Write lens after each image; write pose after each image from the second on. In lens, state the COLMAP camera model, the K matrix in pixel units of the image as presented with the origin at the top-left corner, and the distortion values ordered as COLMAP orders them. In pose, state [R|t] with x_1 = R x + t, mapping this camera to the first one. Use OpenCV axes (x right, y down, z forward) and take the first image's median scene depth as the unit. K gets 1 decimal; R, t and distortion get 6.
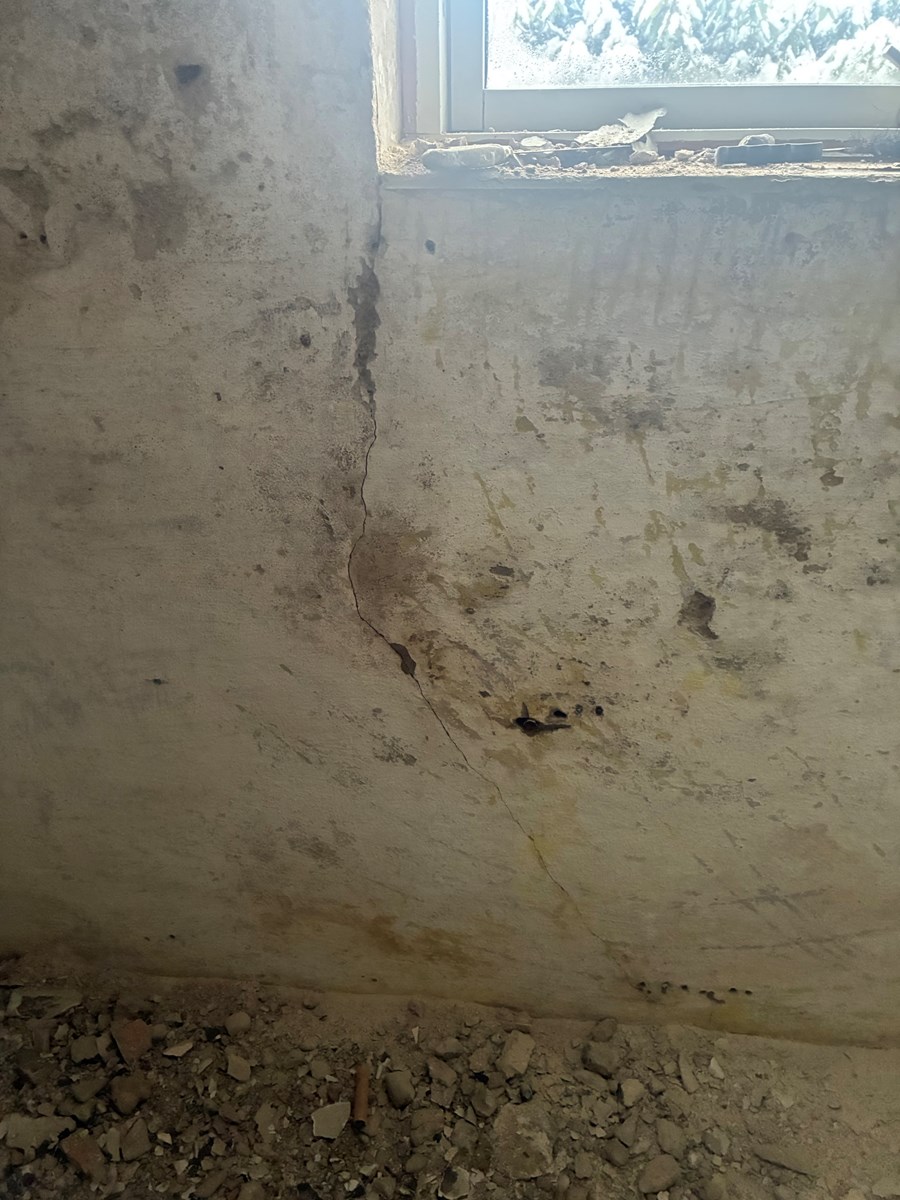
lens RADIAL K [[906.3, 0, 450.0], [0, 906.3, 600.0], [0, 0, 1]] dist [0.081524, -0.097335]
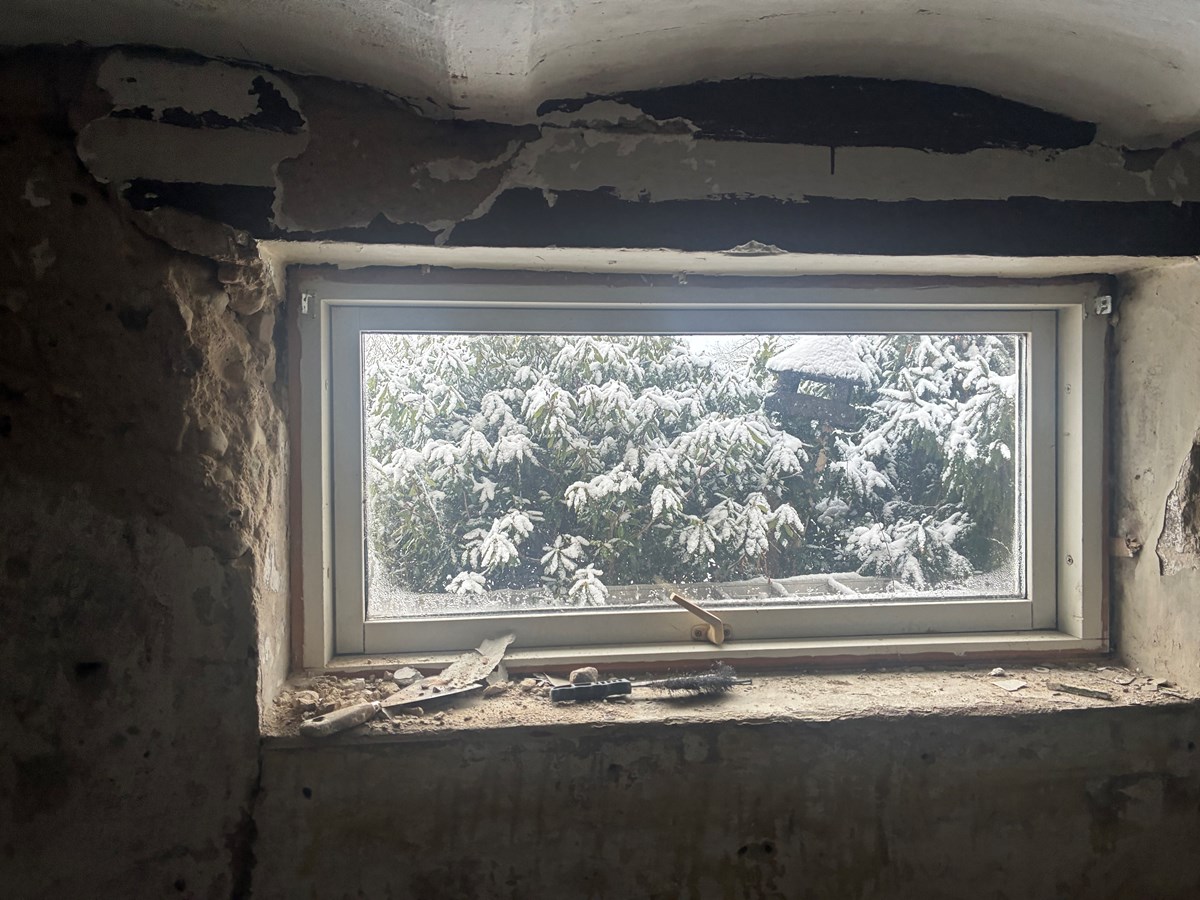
lens RADIAL K [[906.3, 0, 600.0], [0, 906.3, 450.0], [0, 0, 1]] dist [0.081524, -0.097335]
pose [[0.972780, -0.004328, 0.231690, 0.067981], [0.102334, 0.905076, -0.412754, -0.262229], [-0.207911, 0.425229, 0.880882, -0.240892]]
